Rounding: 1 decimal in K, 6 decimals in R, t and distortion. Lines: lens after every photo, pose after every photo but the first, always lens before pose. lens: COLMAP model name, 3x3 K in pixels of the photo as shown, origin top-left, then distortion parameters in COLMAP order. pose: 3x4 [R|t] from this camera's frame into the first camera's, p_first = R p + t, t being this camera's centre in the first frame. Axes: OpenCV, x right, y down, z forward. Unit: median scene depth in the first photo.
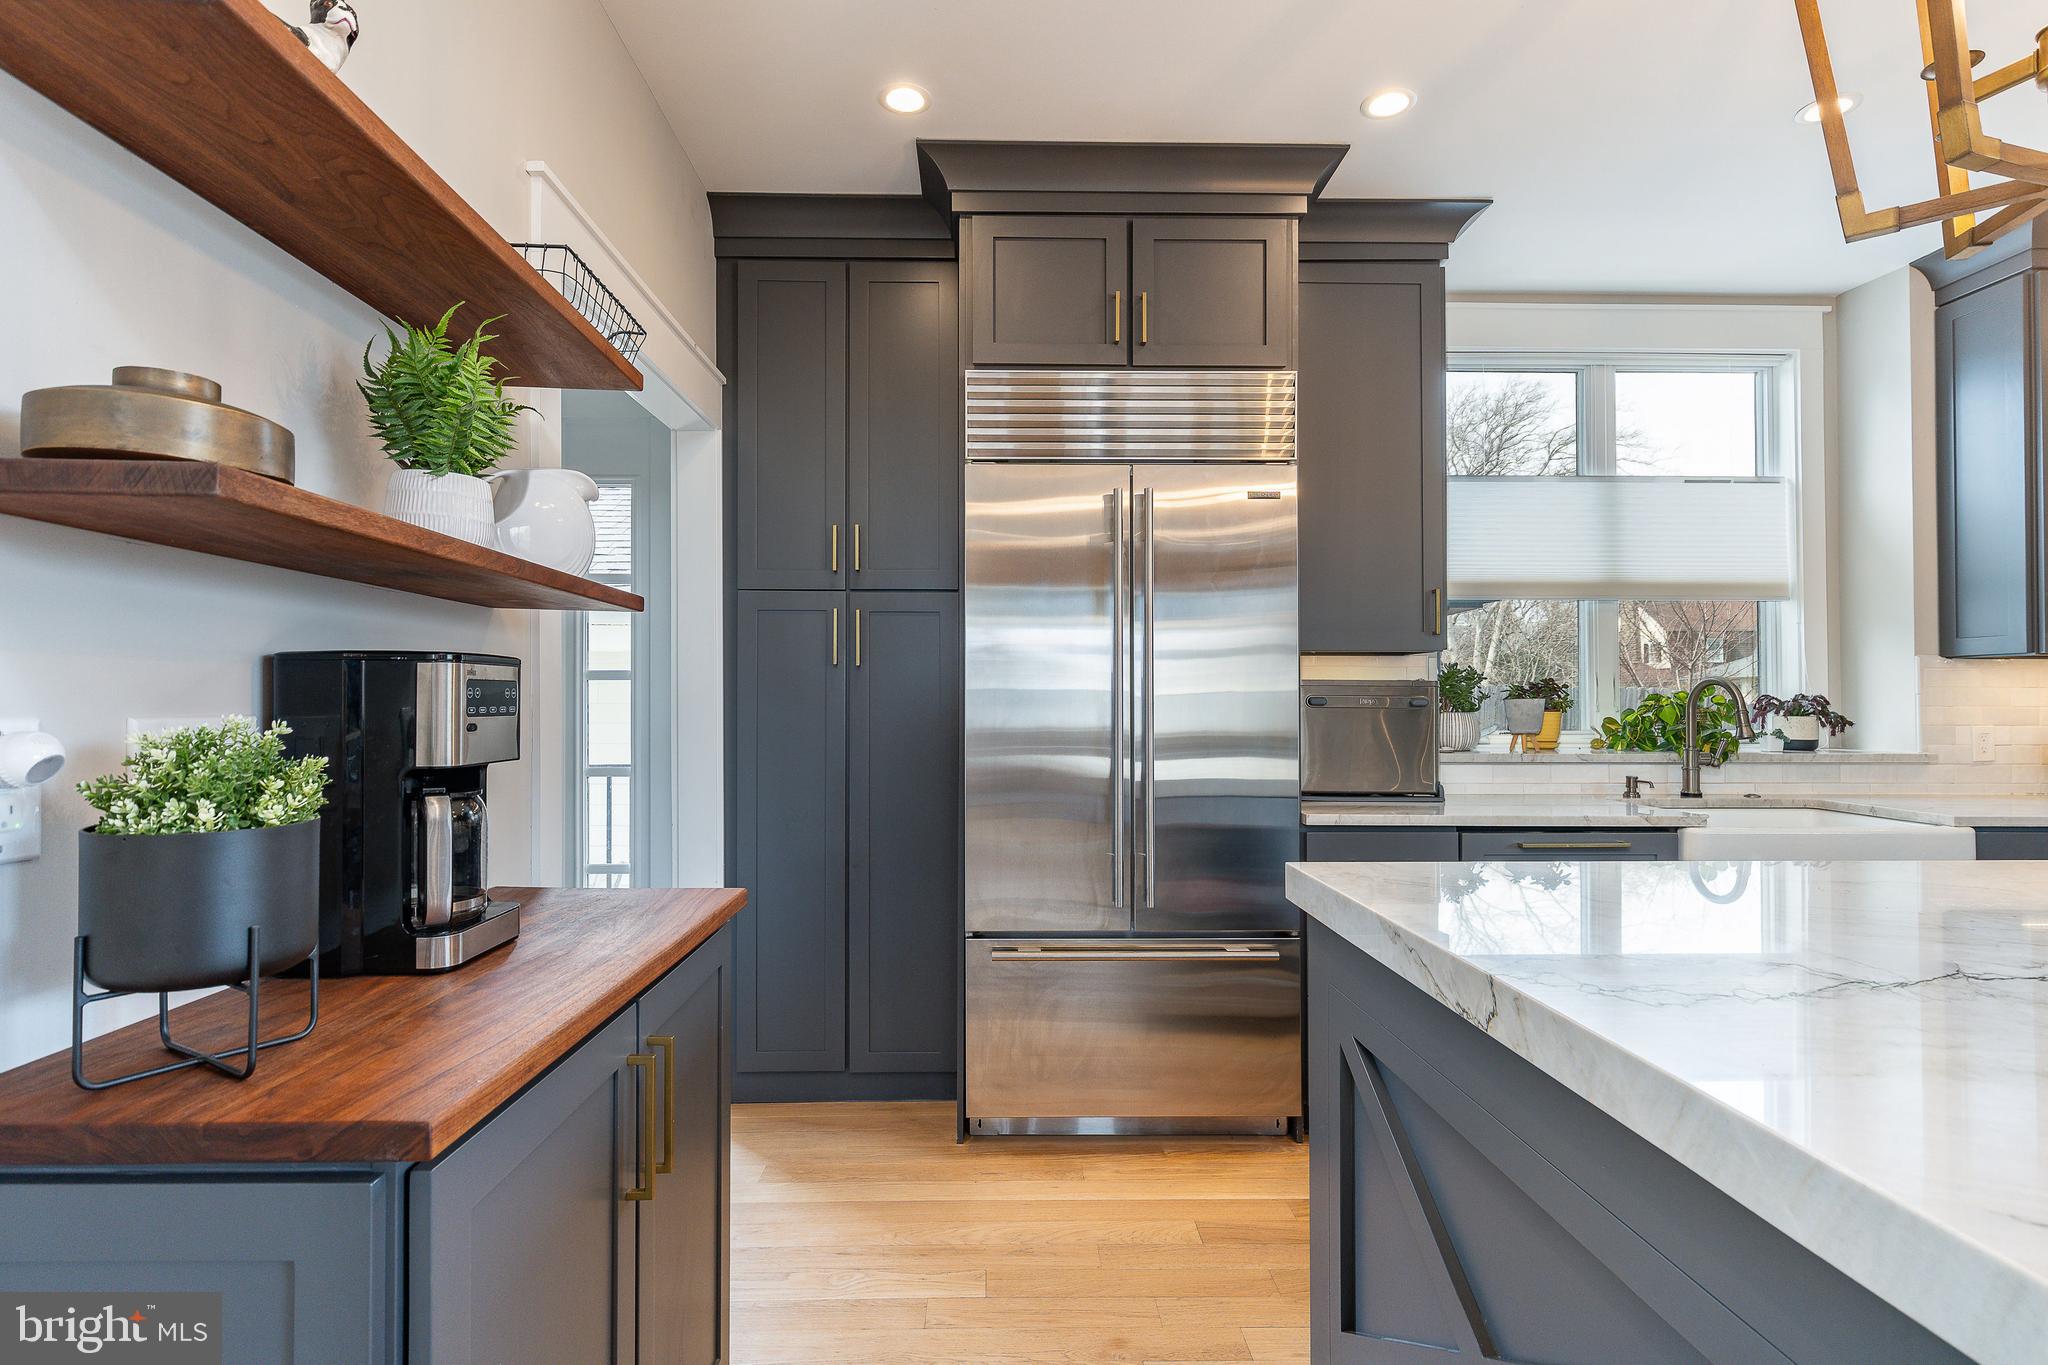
lens RADIAL K [[1034.0, 0, 1024.0], [0, 1034.0, 682.5], [0, 0, 1]] dist [-0.007328, -0.000843]
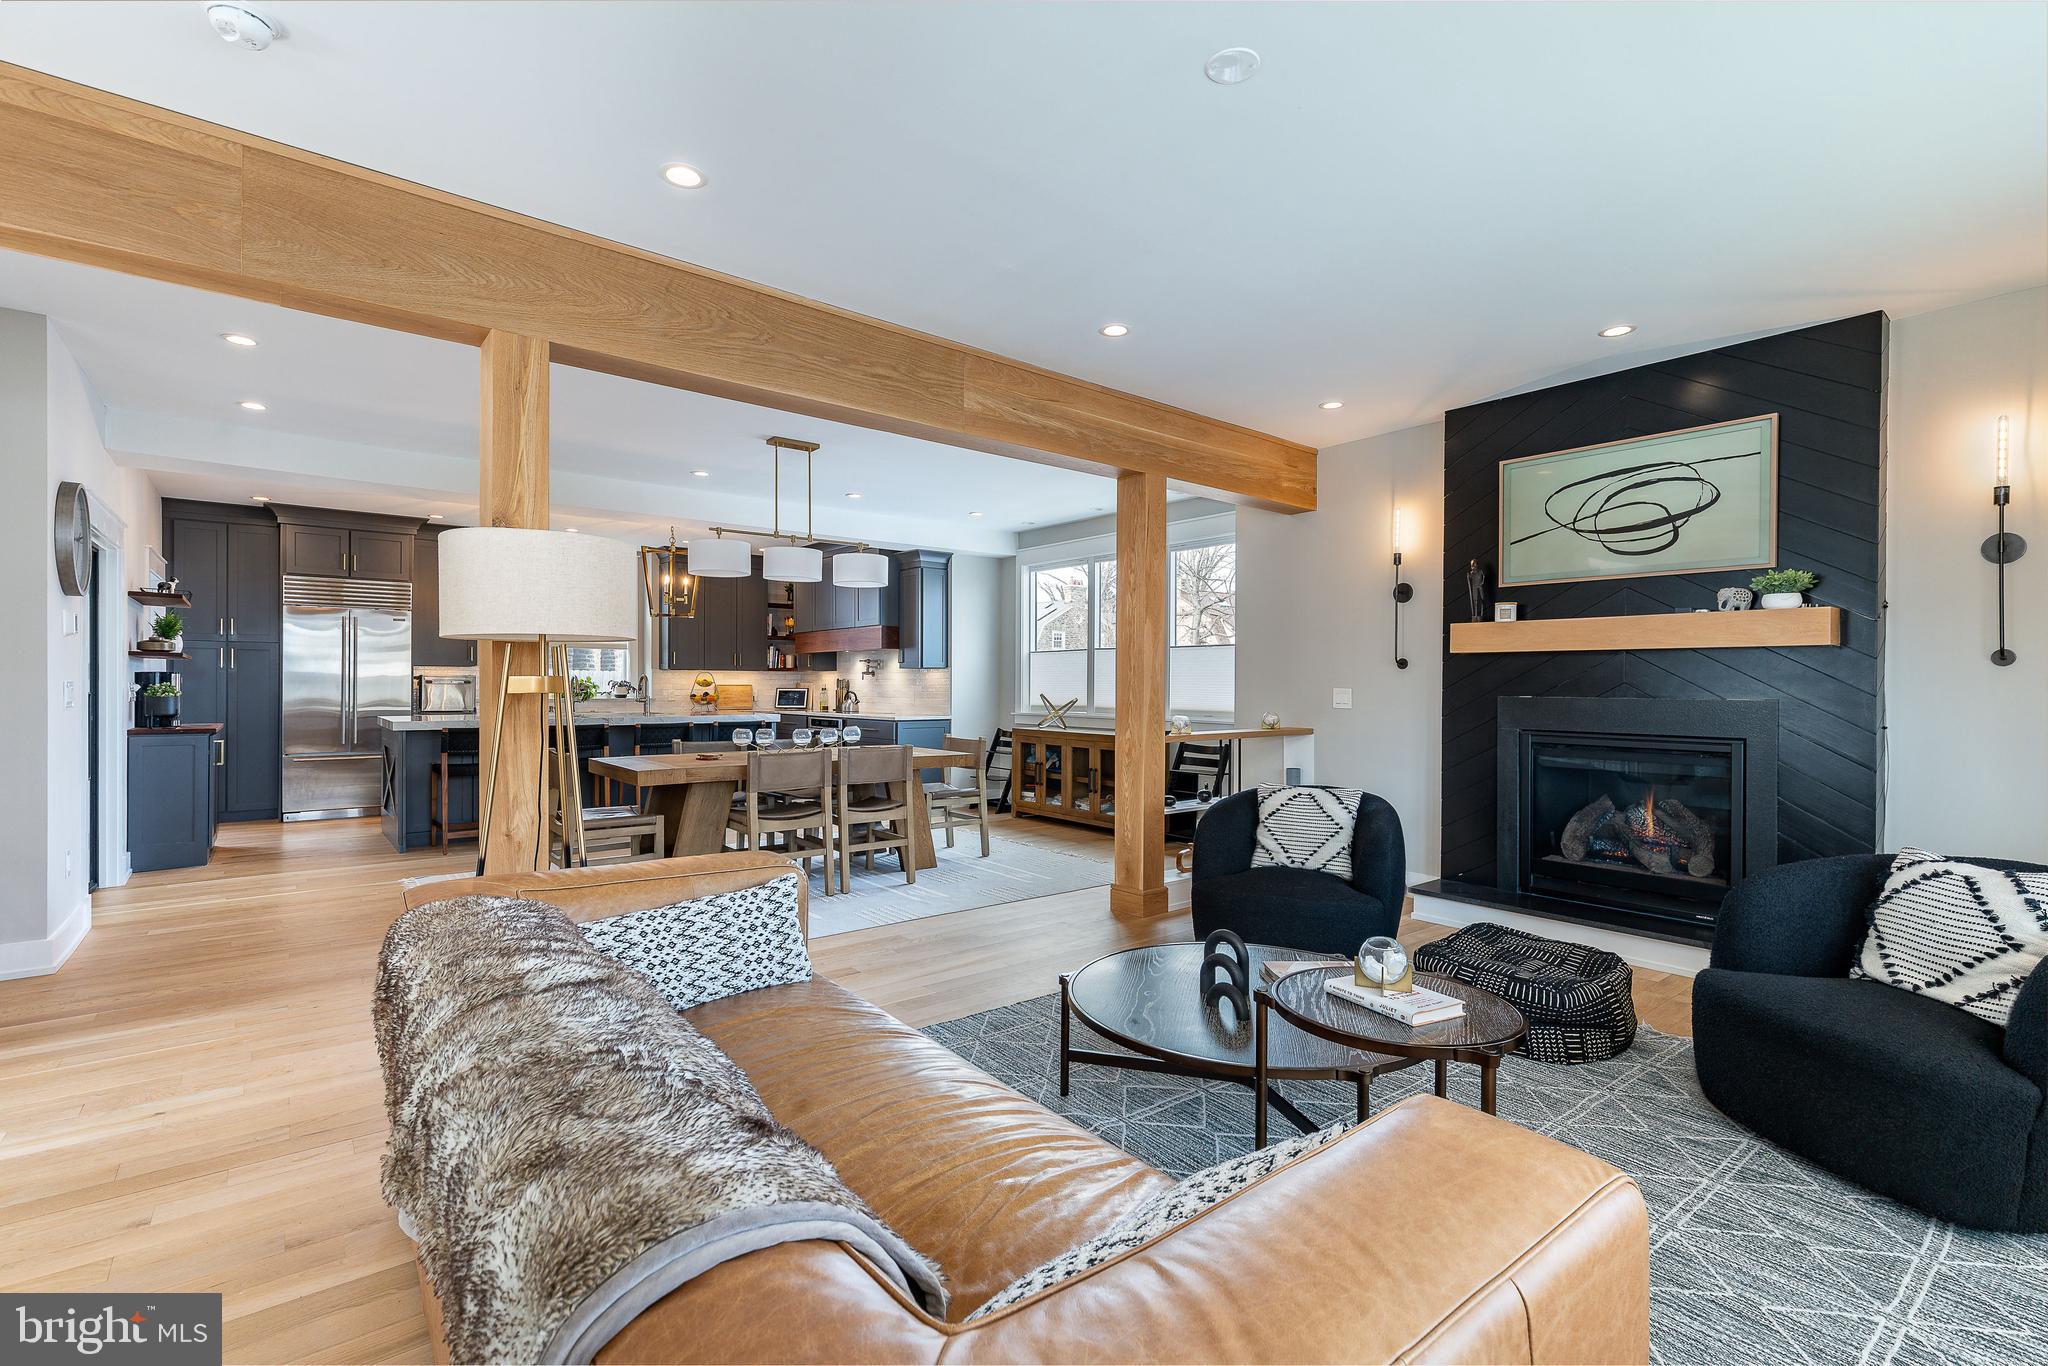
lens RADIAL K [[932.1, 0, 1024.0], [0, 932.1, 692.5], [0, 0, 1]] dist [0.013083, -0.000432]
pose [[0.794231, -0.004791, 0.607596, -0.005093], [-0.011287, 0.999680, 0.022637, -0.036199], [-0.607511, -0.024837, 0.793923, -2.446122]]
